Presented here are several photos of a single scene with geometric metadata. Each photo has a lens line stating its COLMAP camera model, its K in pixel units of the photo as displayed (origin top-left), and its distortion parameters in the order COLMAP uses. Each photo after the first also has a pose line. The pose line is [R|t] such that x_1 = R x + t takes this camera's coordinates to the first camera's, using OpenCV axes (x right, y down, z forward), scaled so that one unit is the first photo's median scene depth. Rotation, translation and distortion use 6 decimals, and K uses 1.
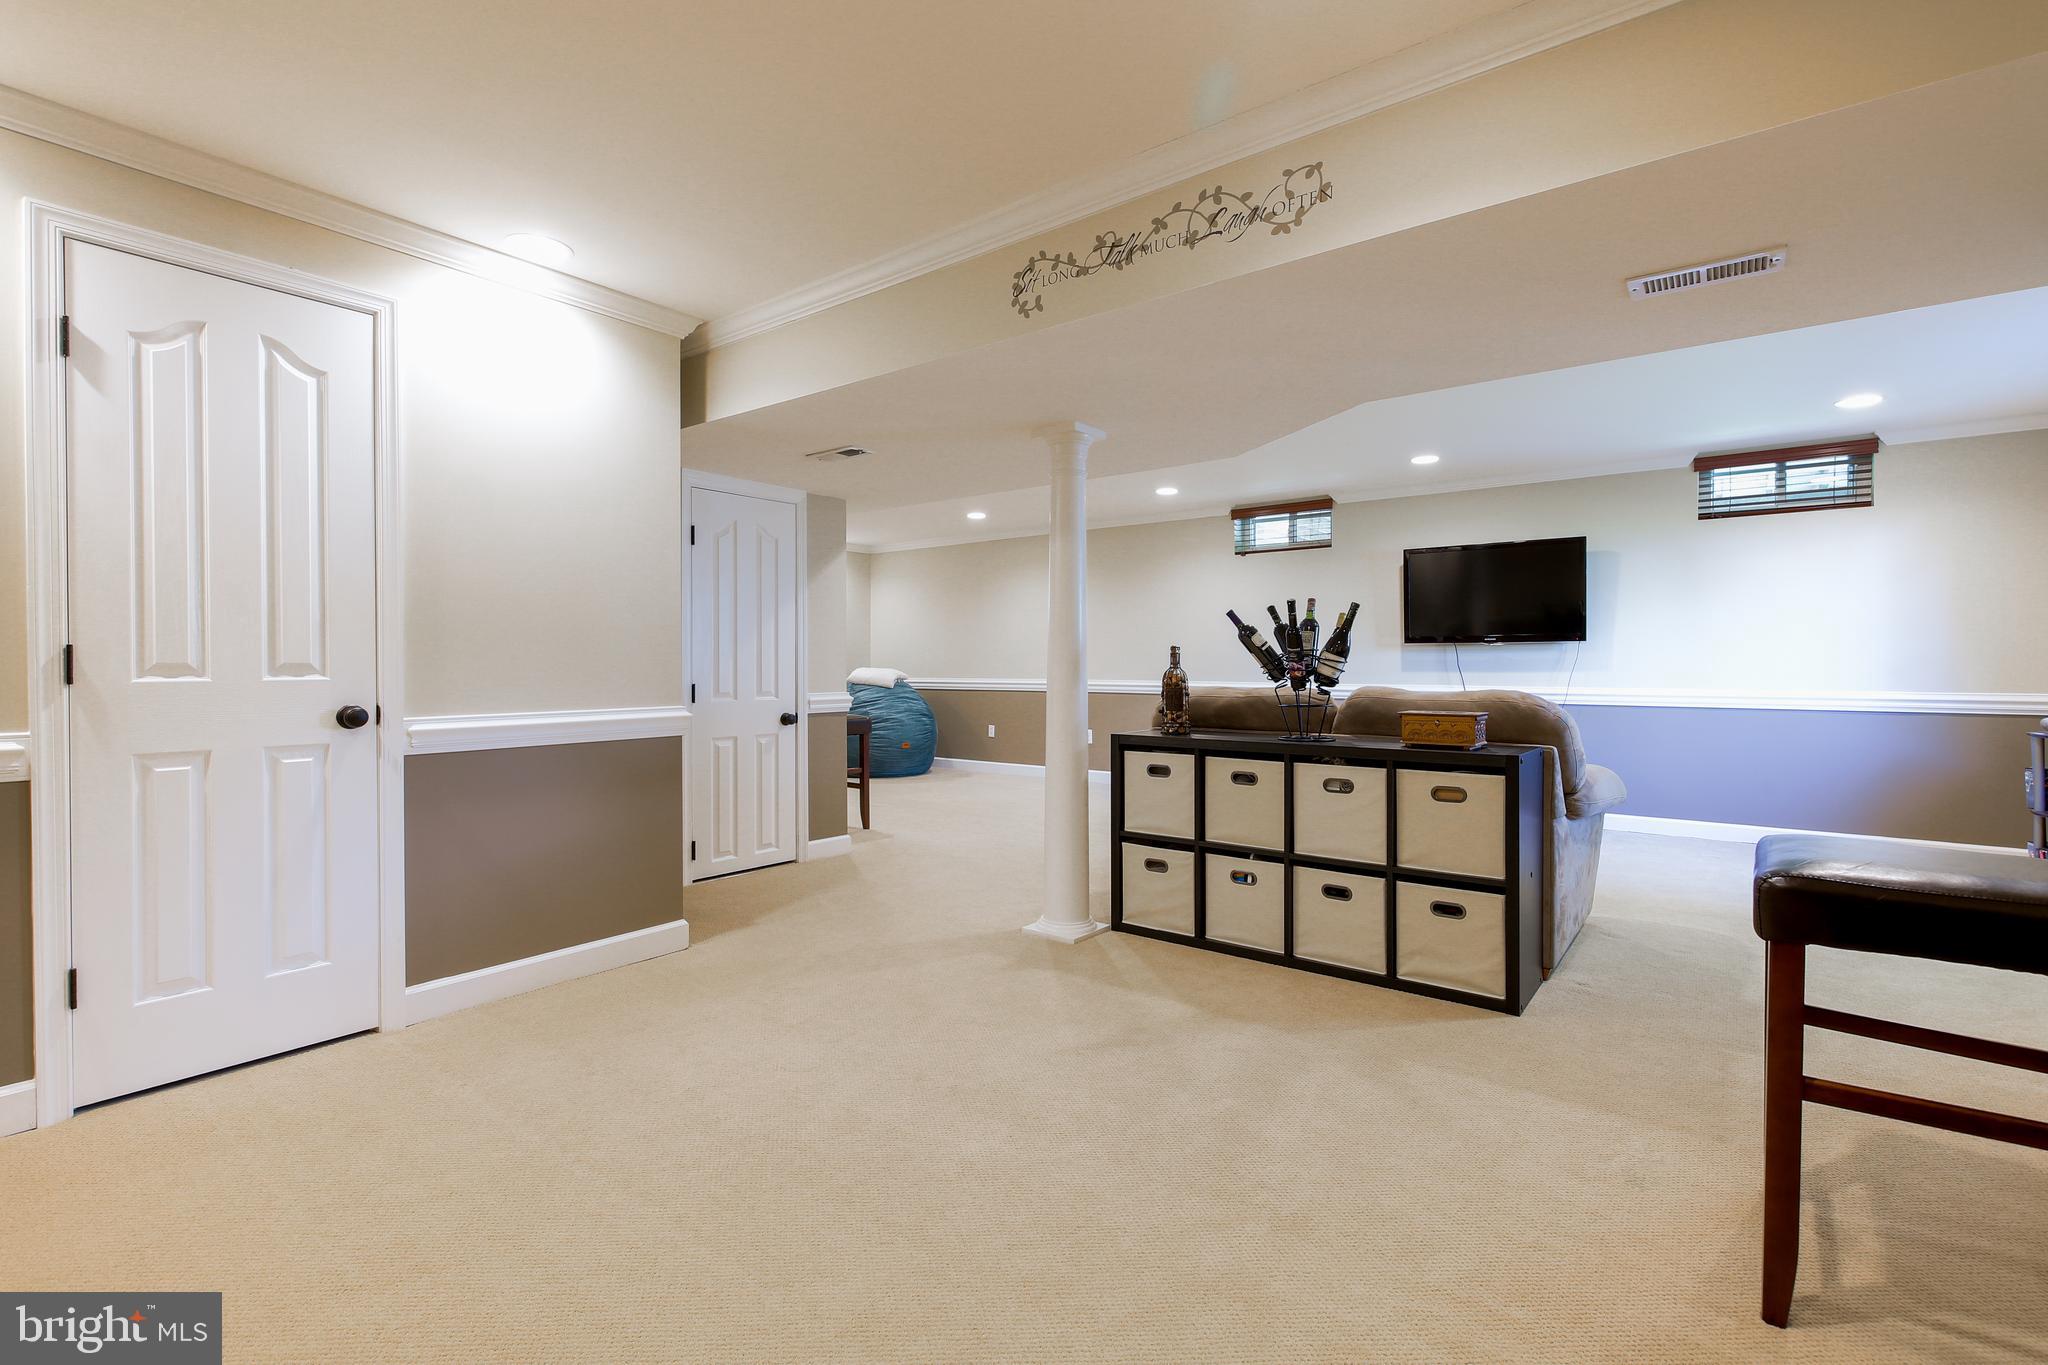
lens RADIAL K [[923.8, 0, 1032.7], [0, 923.8, 670.7], [0, 0, 1]] dist [-0.010327, 0.000680]
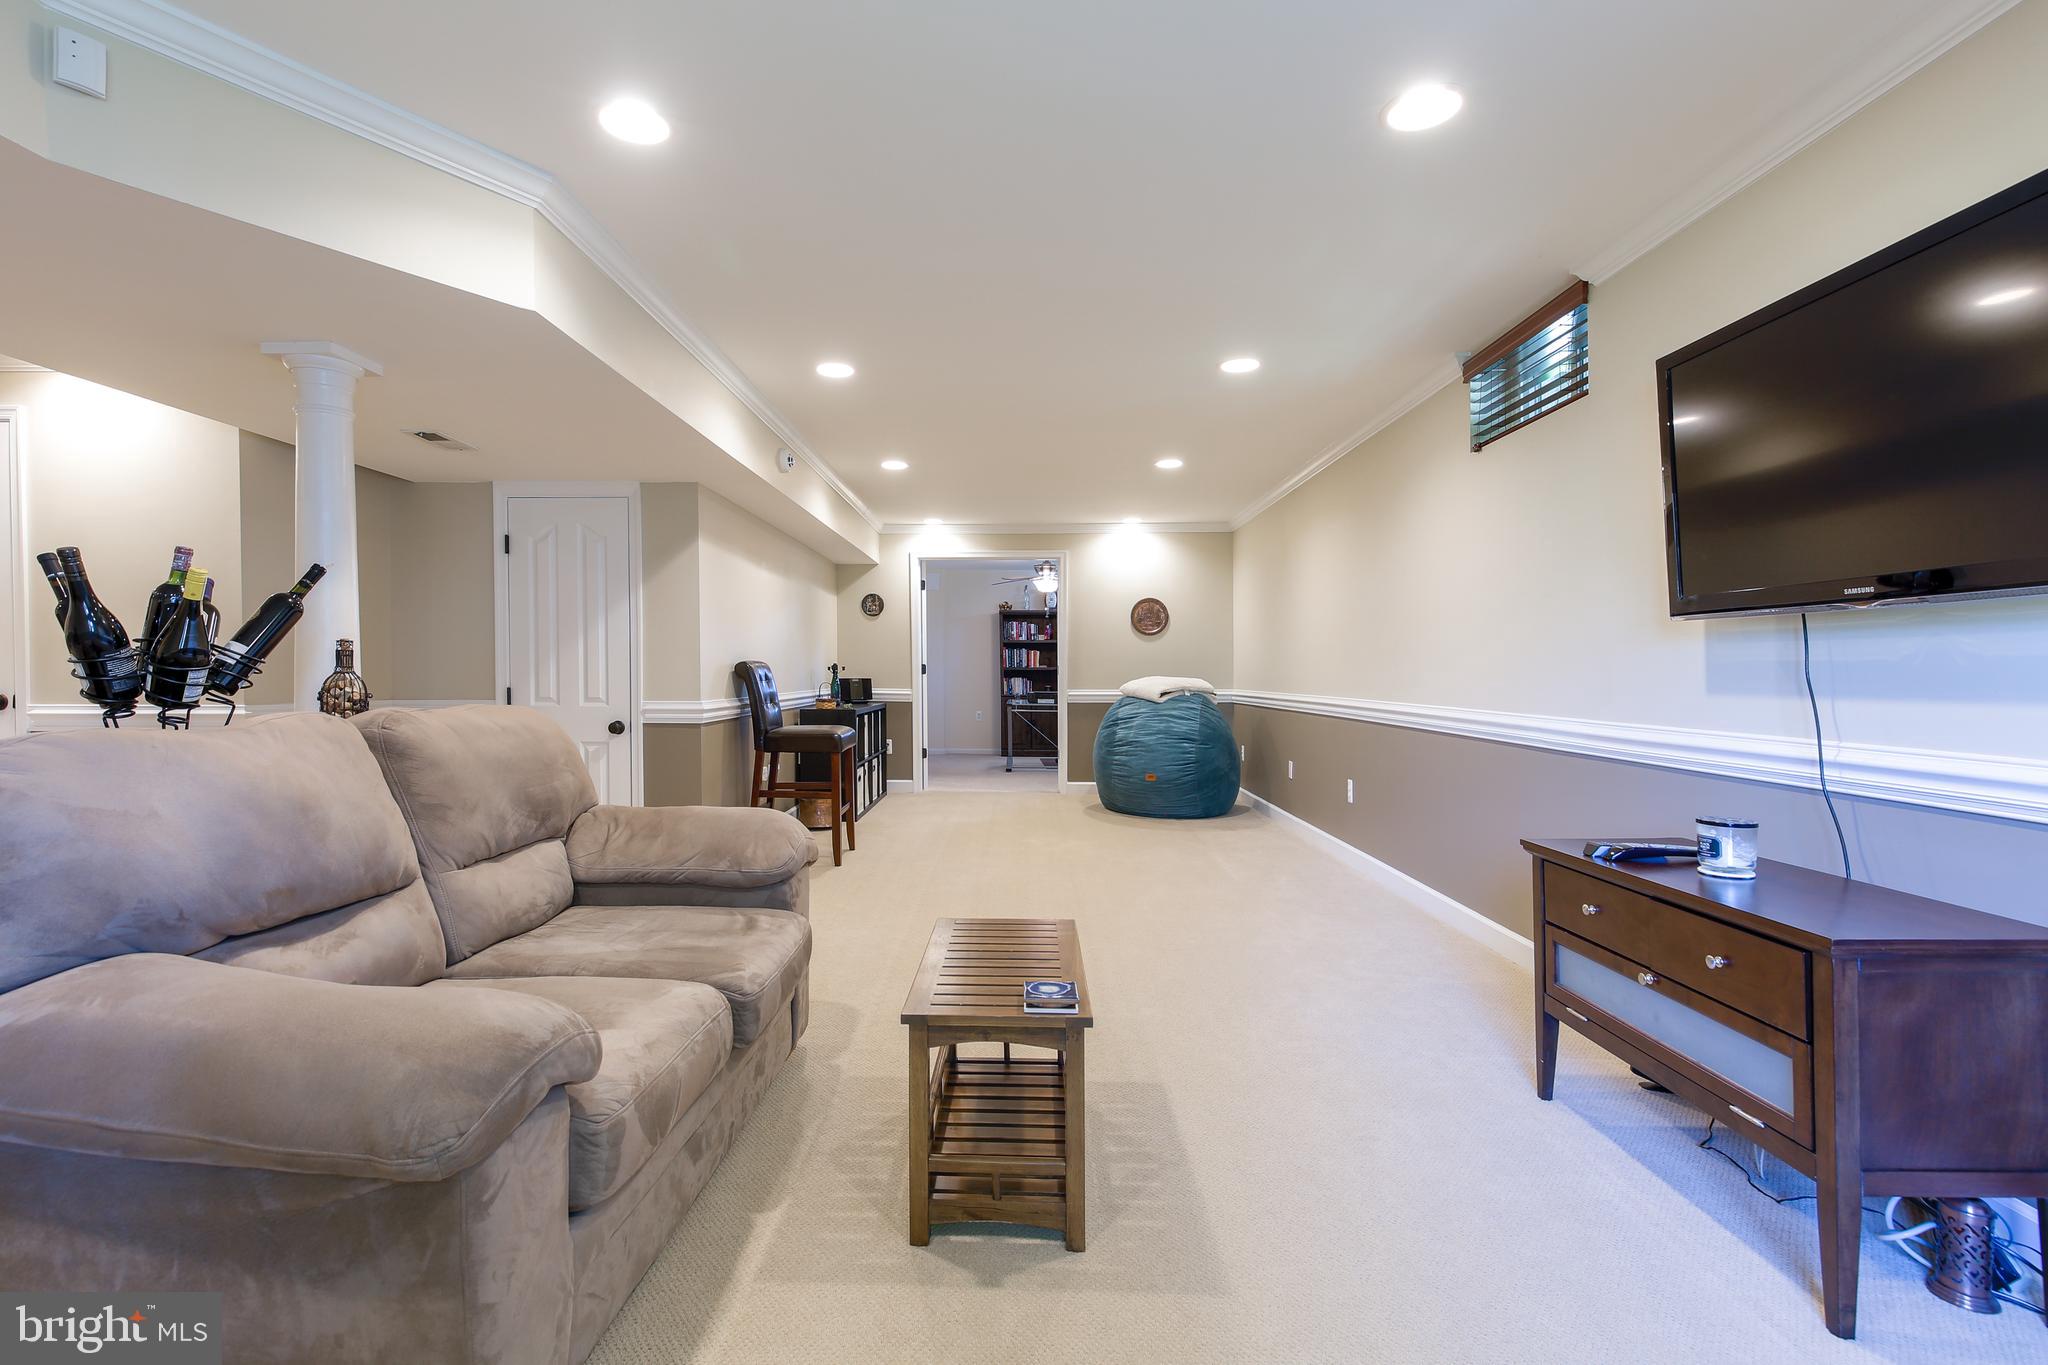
lens RADIAL K [[923.8, 0, 1032.7], [0, 923.8, 670.7], [0, 0, 1]] dist [-0.010327, 0.000680]
pose [[0.571547, 0.001551, -0.820568, 0.699938], [-0.010031, 0.999937, -0.005097, -0.004629], [0.820508, 0.011144, 0.571526, 0.765616]]
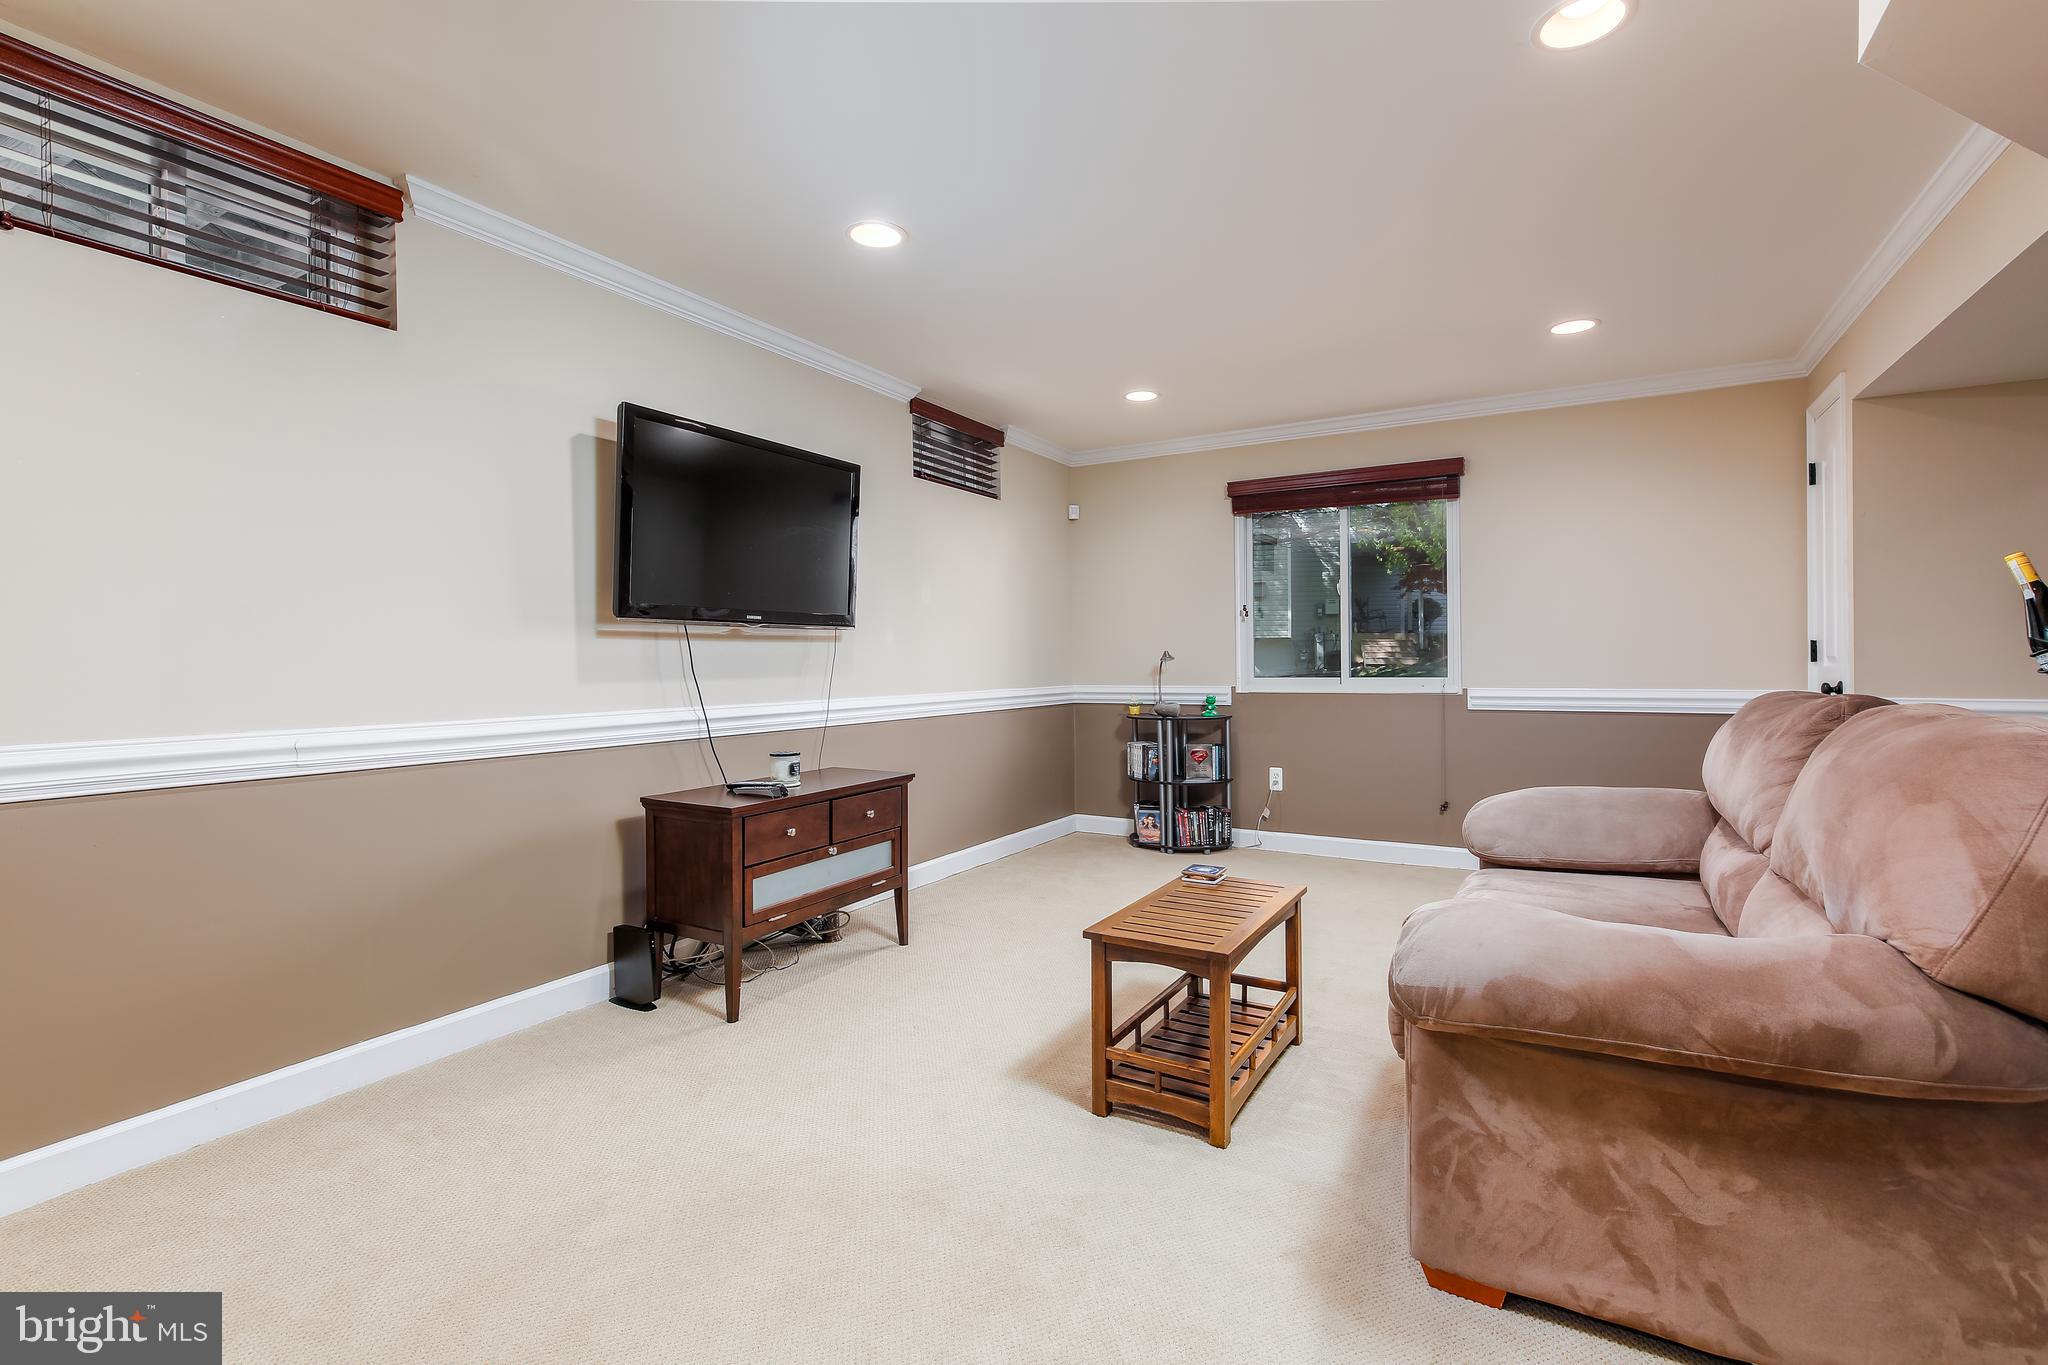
lens RADIAL K [[941.5, 0, 1000.1], [0, 941.5, 670.8], [0, 0, 1]] dist [-0.013476, -0.000042]
pose [[-0.124567, -0.003343, 0.992206, -0.073793], [0.020199, 0.999779, 0.005904, -0.004327], [-0.992006, 0.020777, -0.124472, 1.137078]]
